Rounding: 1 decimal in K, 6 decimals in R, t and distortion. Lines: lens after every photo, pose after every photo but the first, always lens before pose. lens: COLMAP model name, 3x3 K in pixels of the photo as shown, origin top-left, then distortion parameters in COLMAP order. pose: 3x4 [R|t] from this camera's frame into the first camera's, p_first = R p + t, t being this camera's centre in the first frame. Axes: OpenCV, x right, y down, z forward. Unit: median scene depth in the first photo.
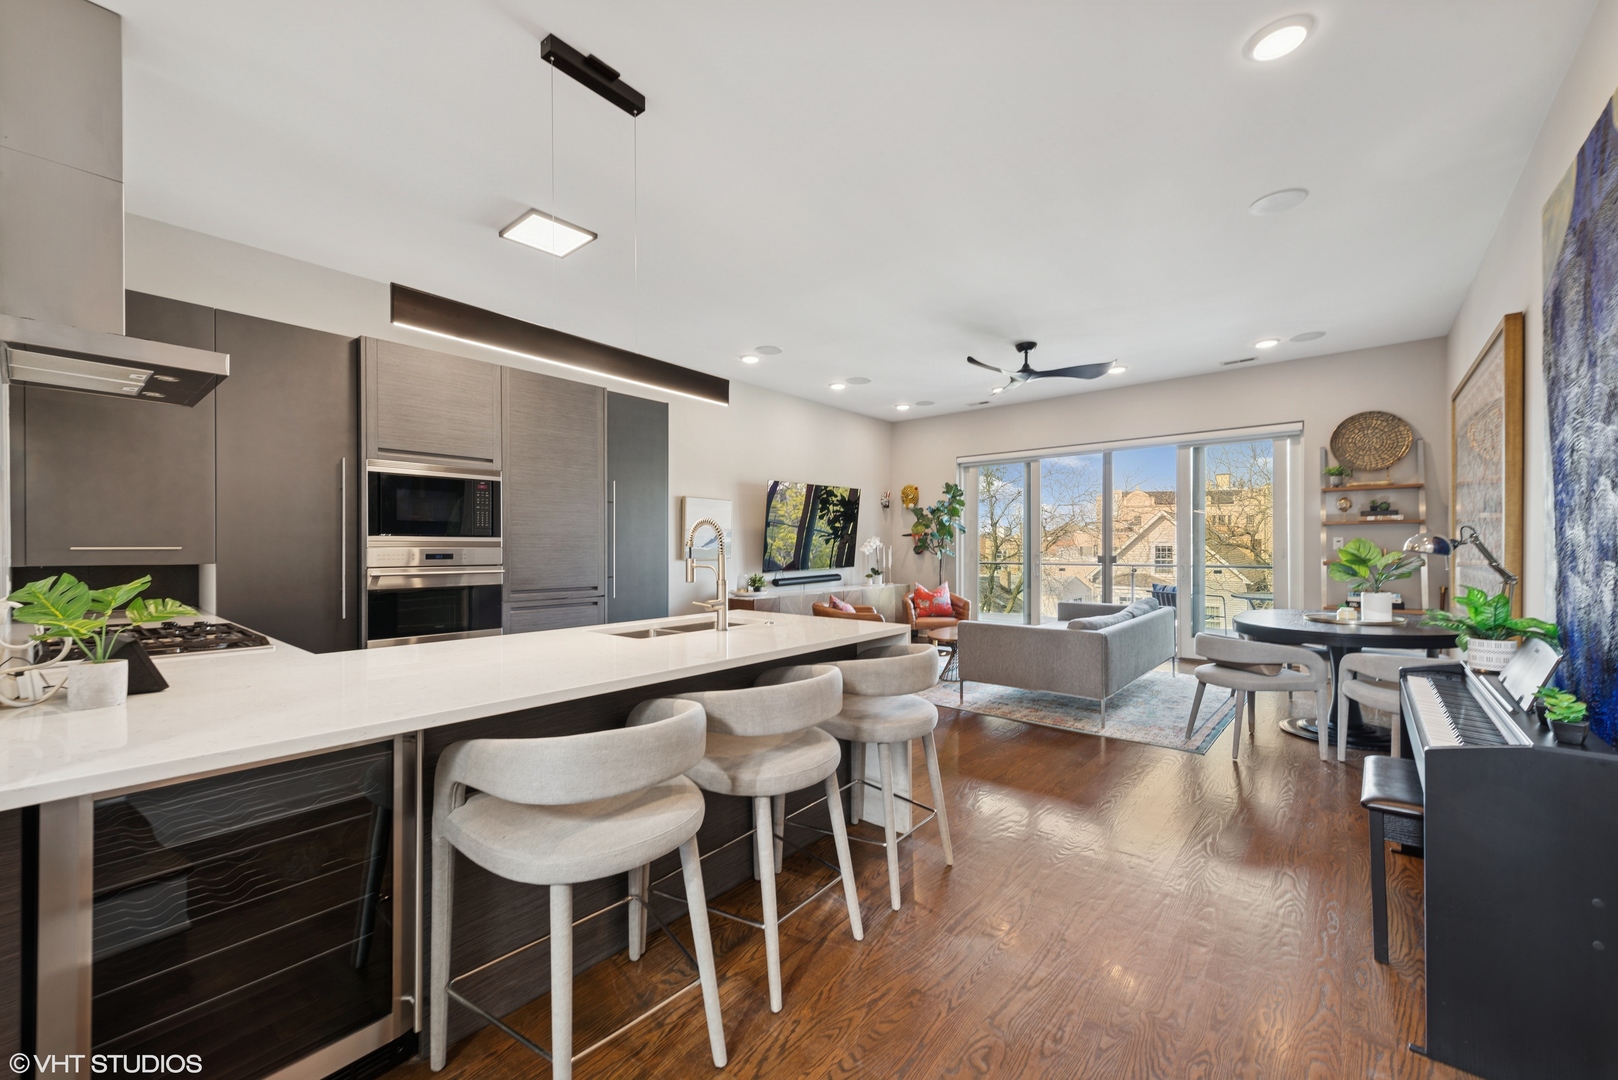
lens RADIAL K [[642.2, 0, 799.5], [0, 642.2, 535.7], [0, 0, 1]] dist [0.019171, -0.000130]
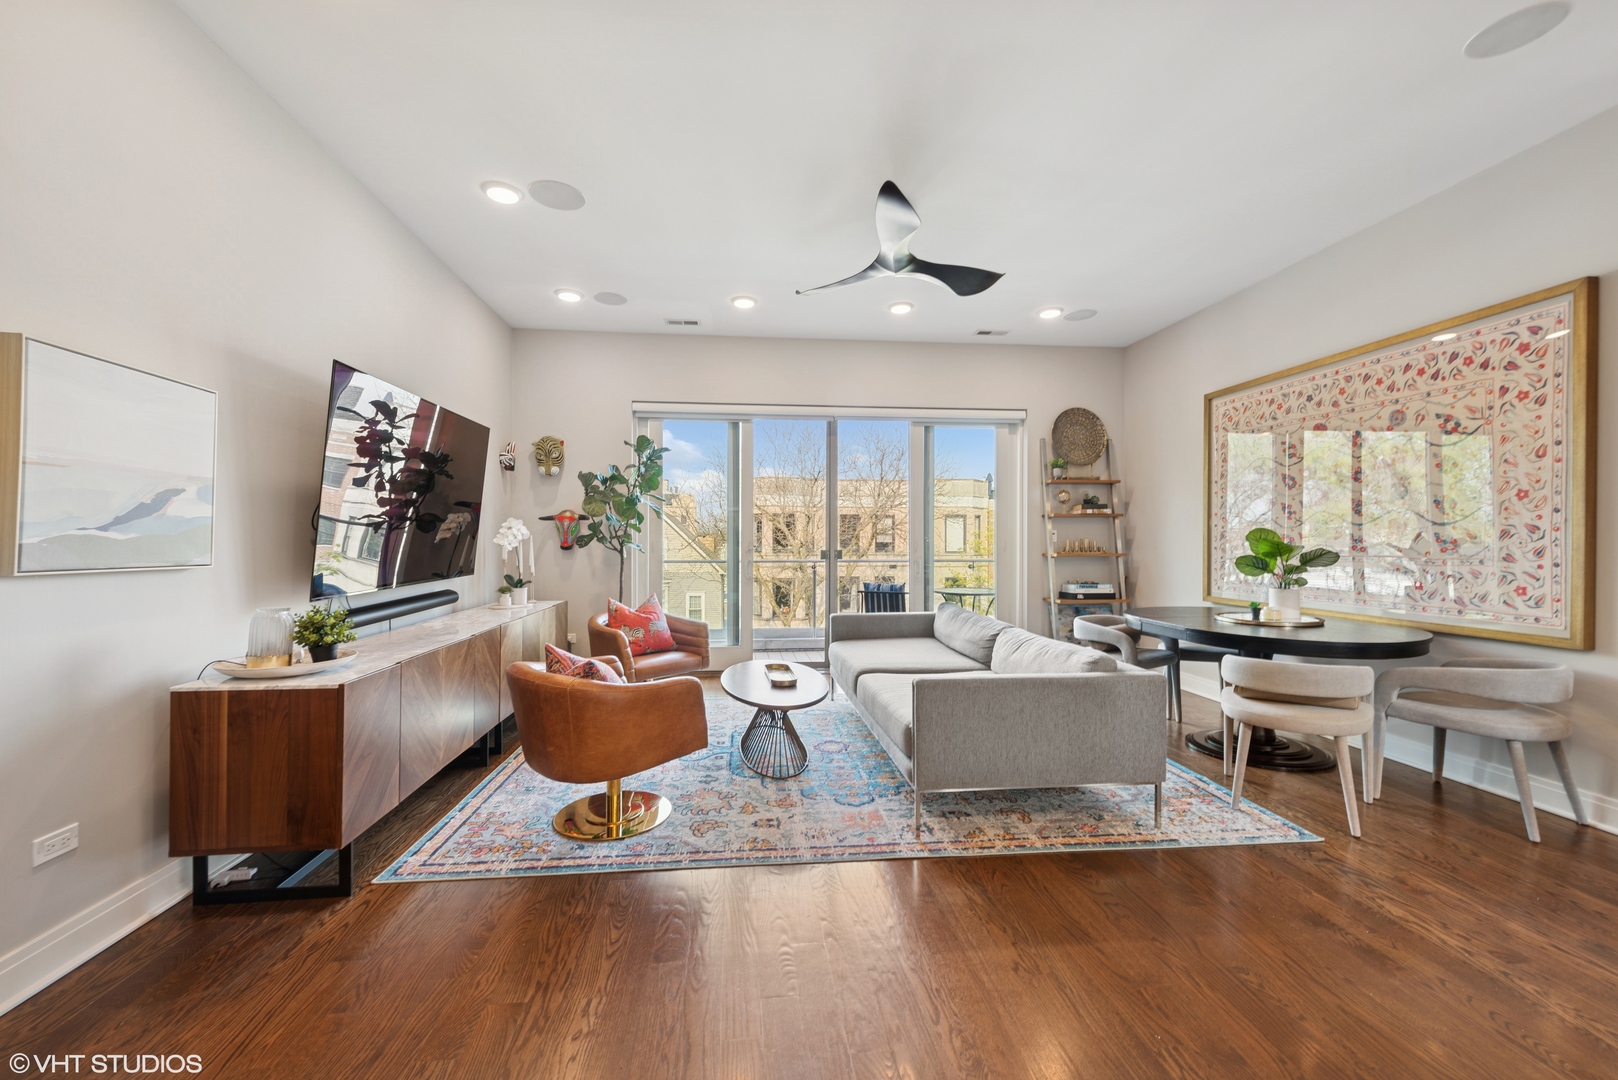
lens RADIAL K [[642.2, 0, 807.8], [0, 642.2, 540.7], [0, 0, 1]] dist [0.019171, -0.000130]
pose [[0.686036, 0.003663, 0.727558, -0.134495], [-0.015387, 0.999837, 0.009475, 0.013739], [-0.727405, -0.017695, 0.685980, 0.518787]]
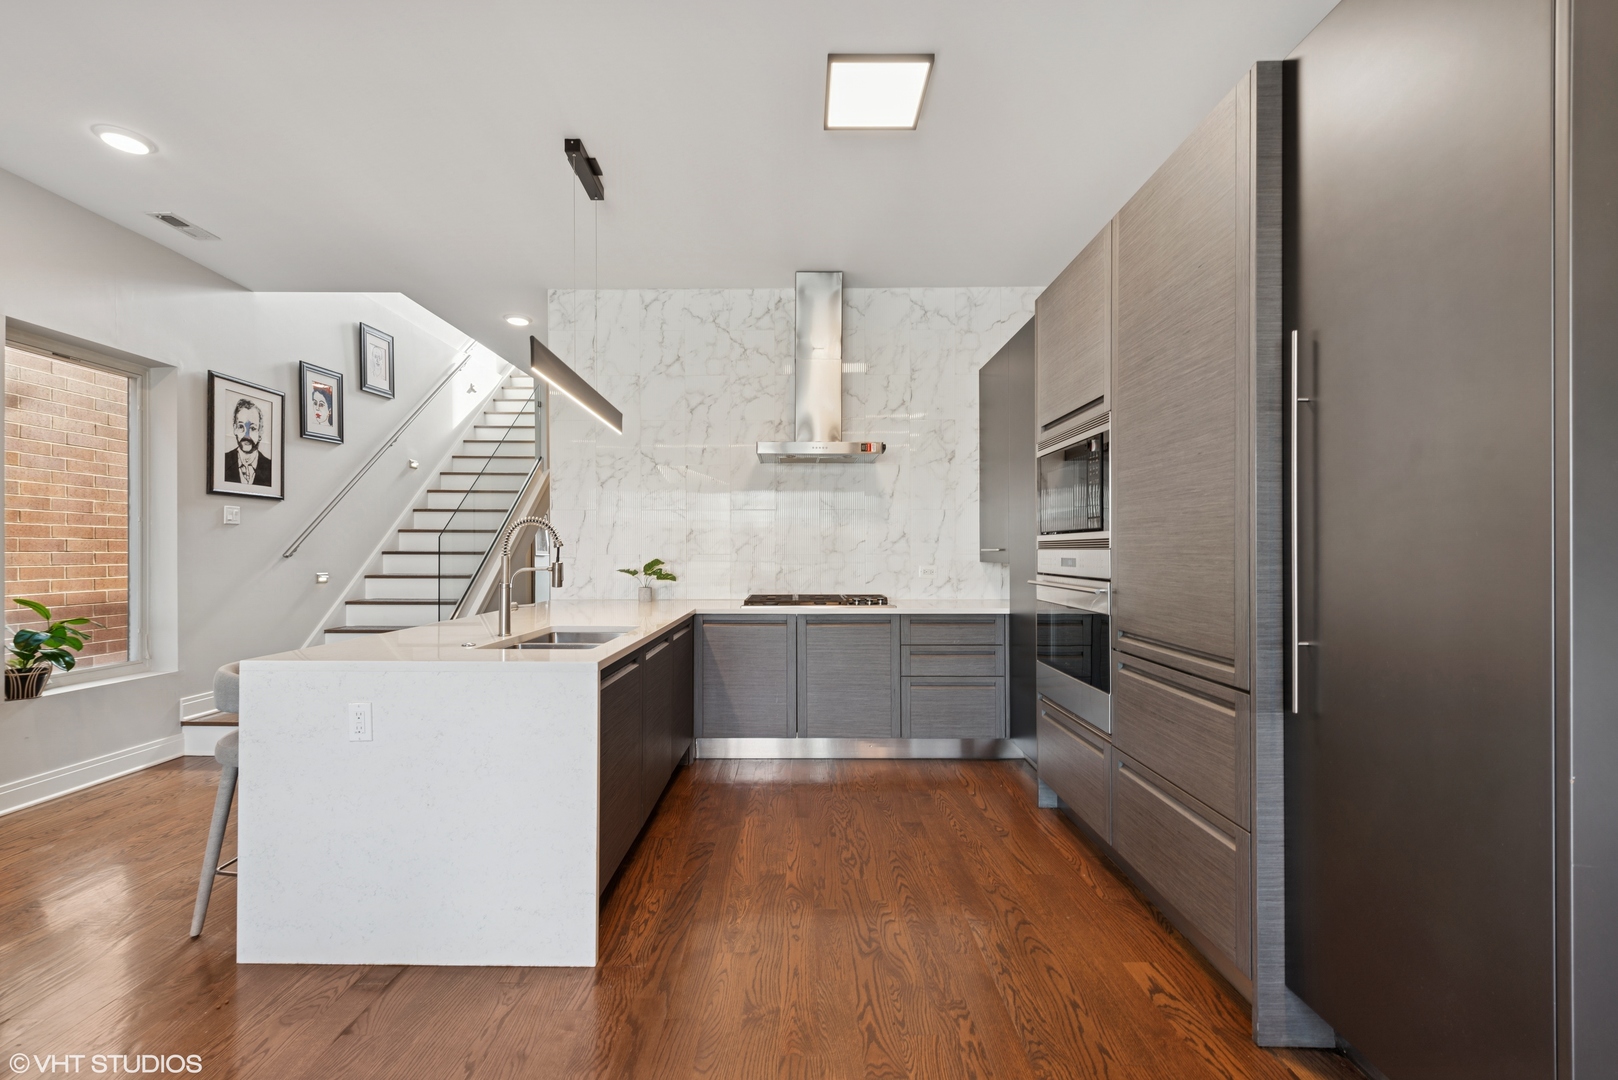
lens RADIAL K [[673.7, 0, 788.3], [0, 673.7, 552.6], [0, 0, 1]] dist [0.009982, -0.000648]
pose [[-0.774243, 0.002151, -0.632885, 0.073188], [0.011801, 0.999869, -0.011039, 0.014877], [0.632778, -0.016016, -0.774167, 0.783200]]
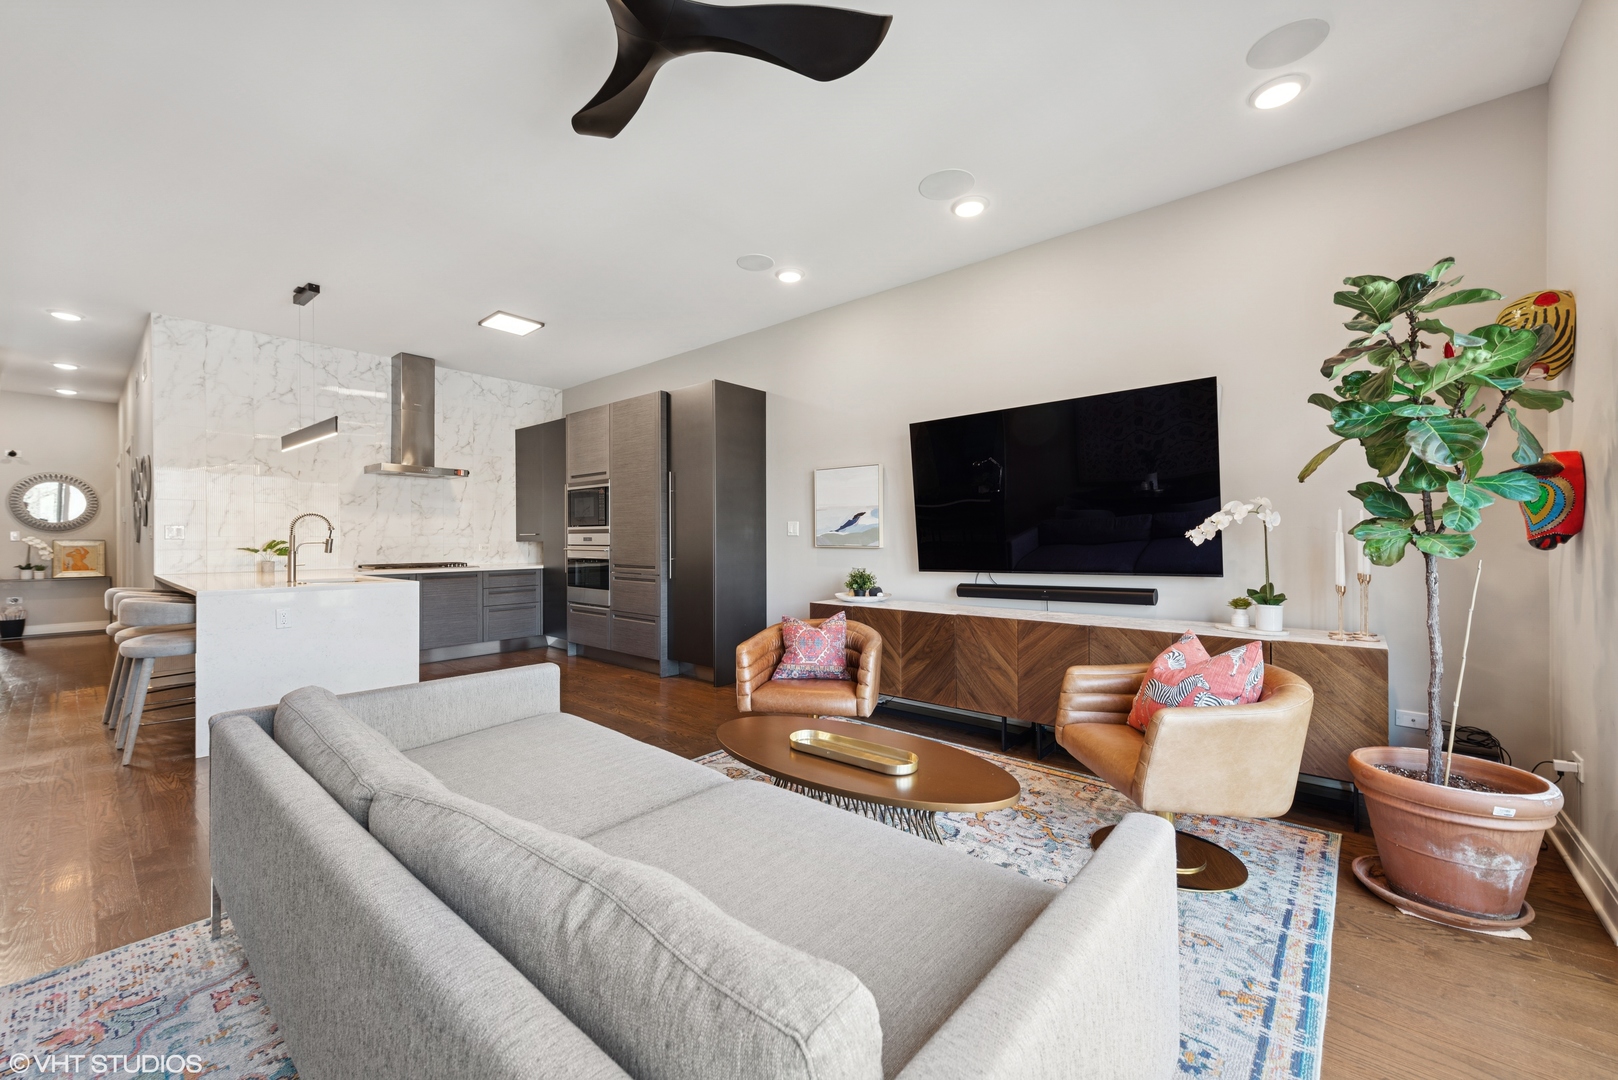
lens RADIAL K [[642.2, 0, 794.7], [0, 642.2, 539.0], [0, 0, 1]] dist [0.019171, -0.000130]
pose [[-0.029320, -0.000464, -0.999570, 0.568080], [0.019268, 0.999814, -0.001030, 0.024549], [0.999384, -0.019290, -0.029305, 0.887193]]
